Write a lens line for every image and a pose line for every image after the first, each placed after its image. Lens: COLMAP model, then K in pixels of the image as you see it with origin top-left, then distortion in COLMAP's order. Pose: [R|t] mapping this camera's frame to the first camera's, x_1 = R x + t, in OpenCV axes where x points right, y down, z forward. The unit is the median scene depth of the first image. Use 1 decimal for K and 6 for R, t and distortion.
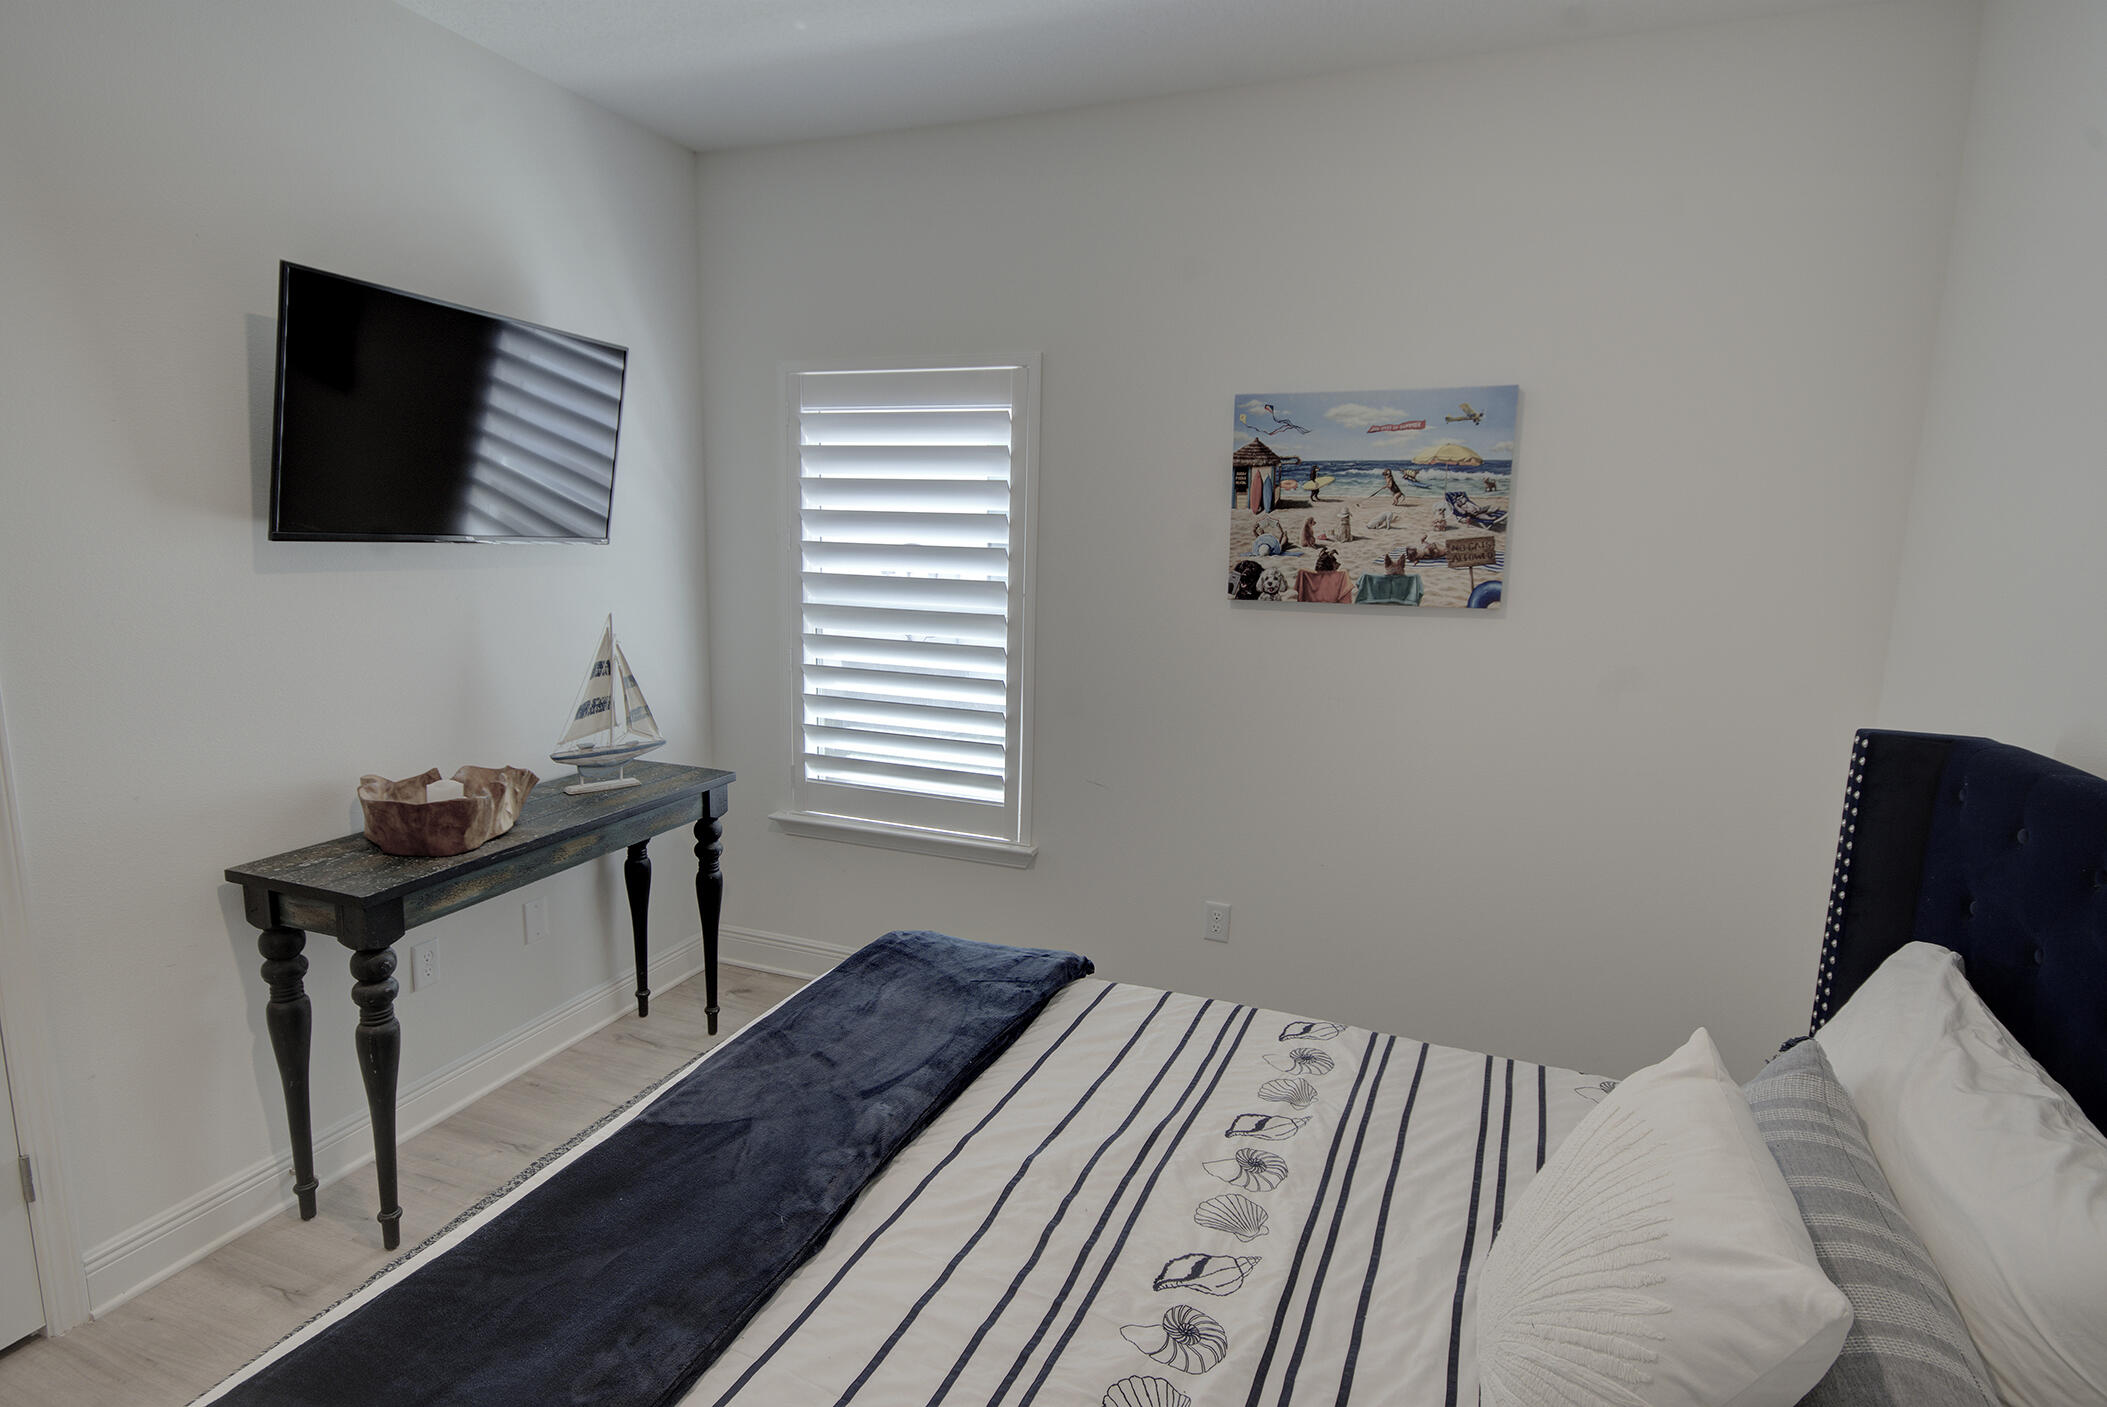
lens RADIAL K [[1064.9, 0, 1053.2], [0, 1064.9, 716.2], [0, 0, 1]] dist [0.003460, 0.000121]
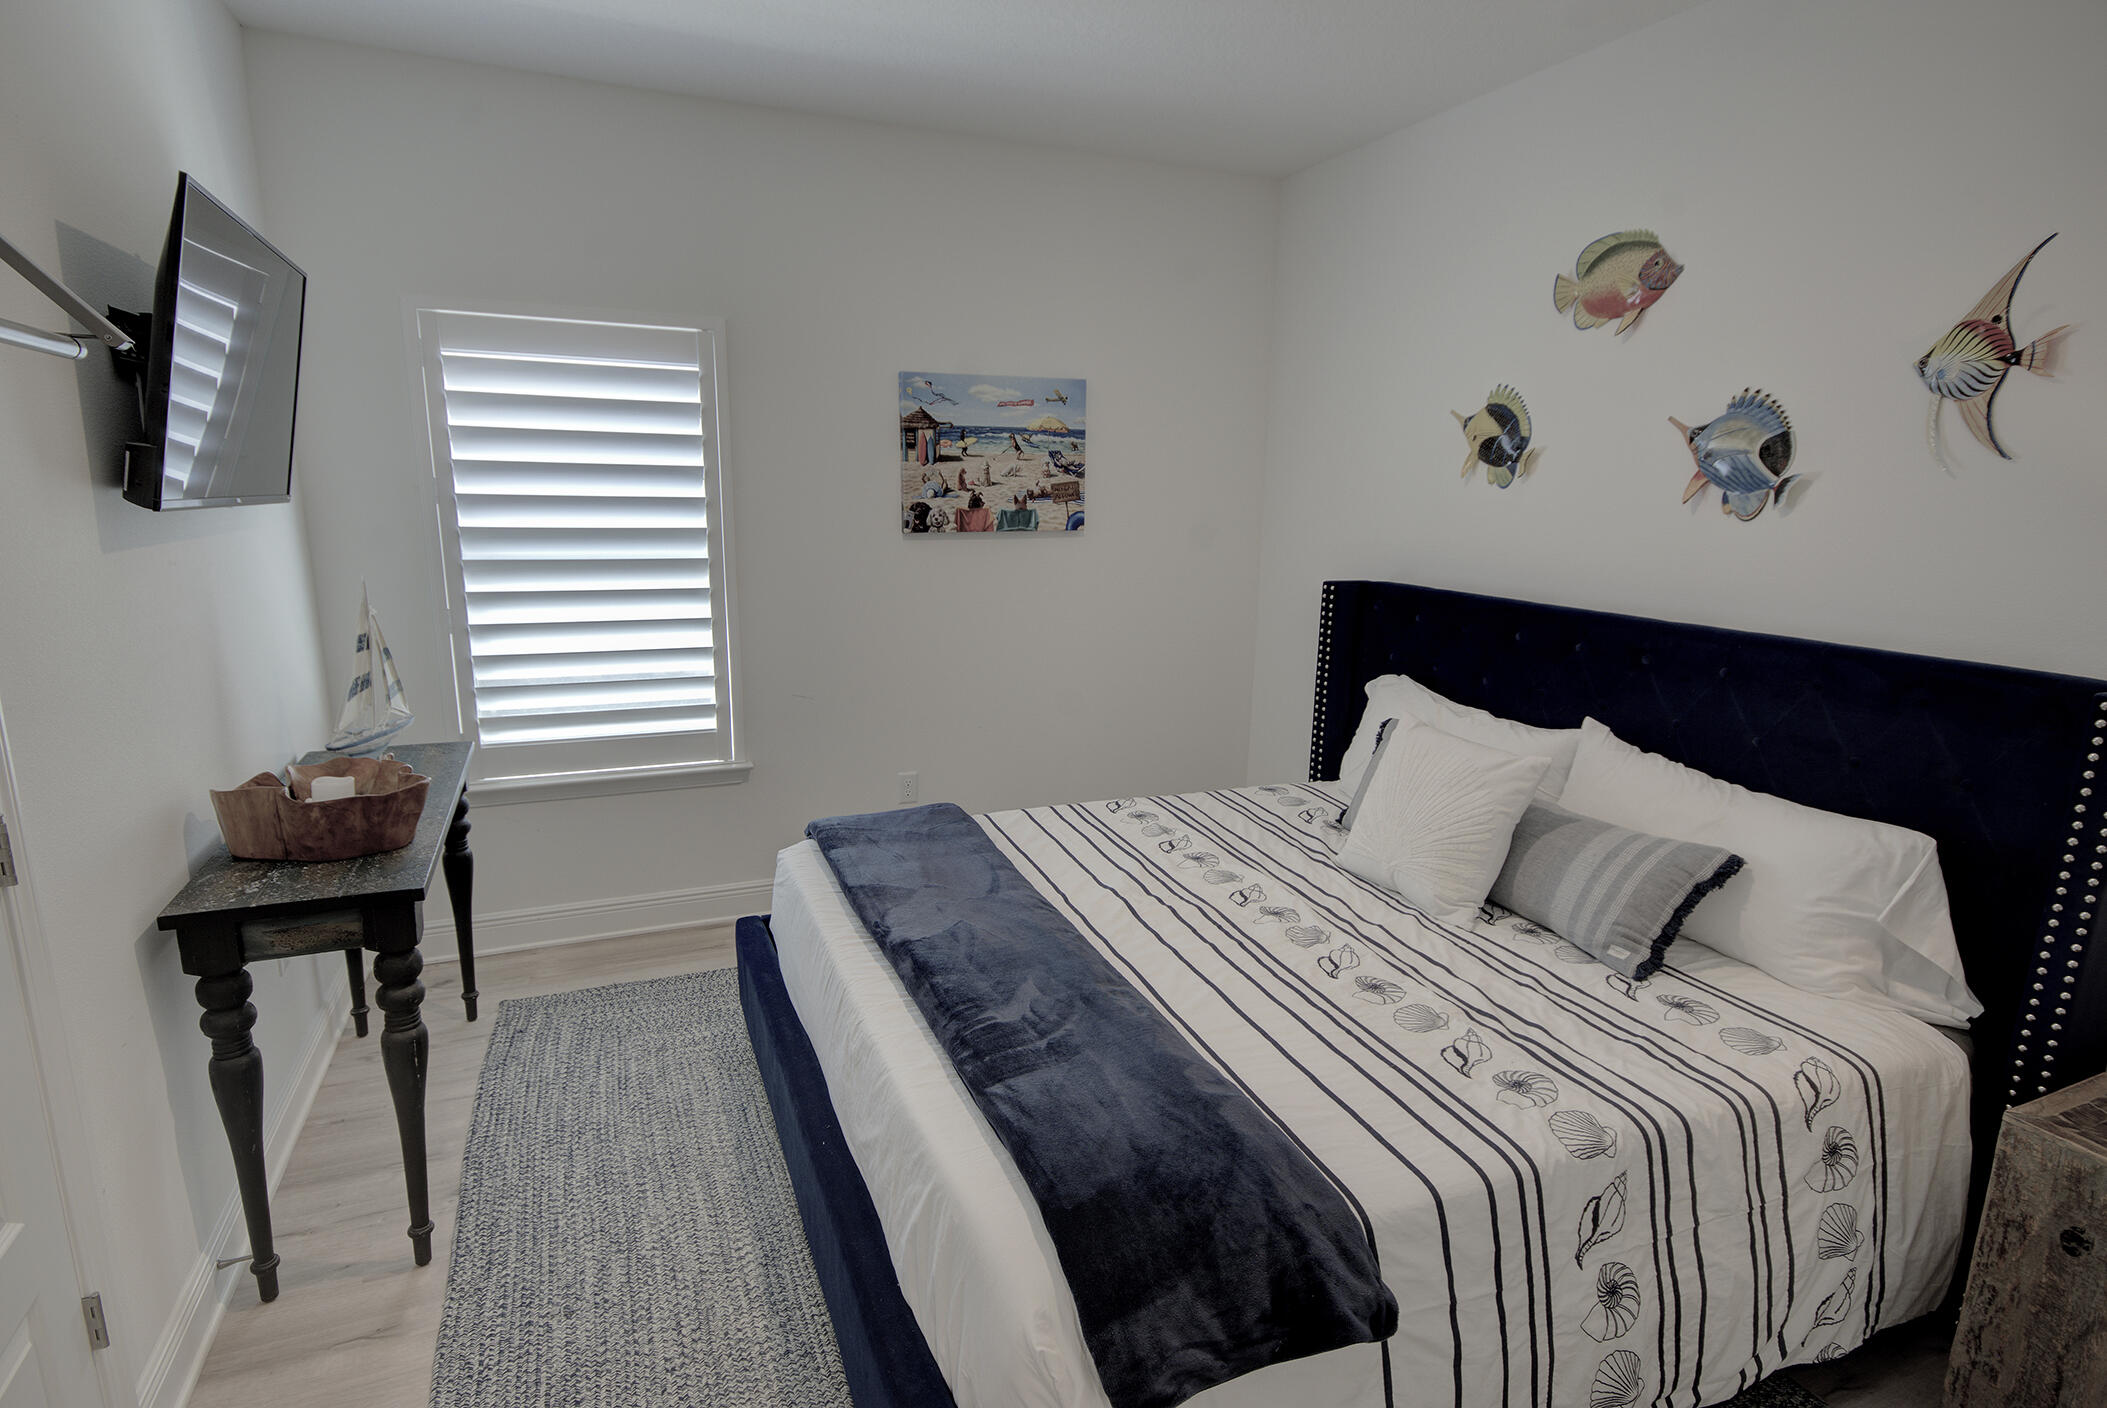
lens RADIAL K [[1064.9, 0, 1056.7], [0, 1064.9, 706.2], [0, 0, 1]] dist [0.003460, 0.000121]
pose [[0.723336, -0.157722, 0.672242, -0.625911], [0.120468, 0.987458, 0.102054, -0.013808], [-0.679907, 0.007164, 0.733264, -0.061018]]
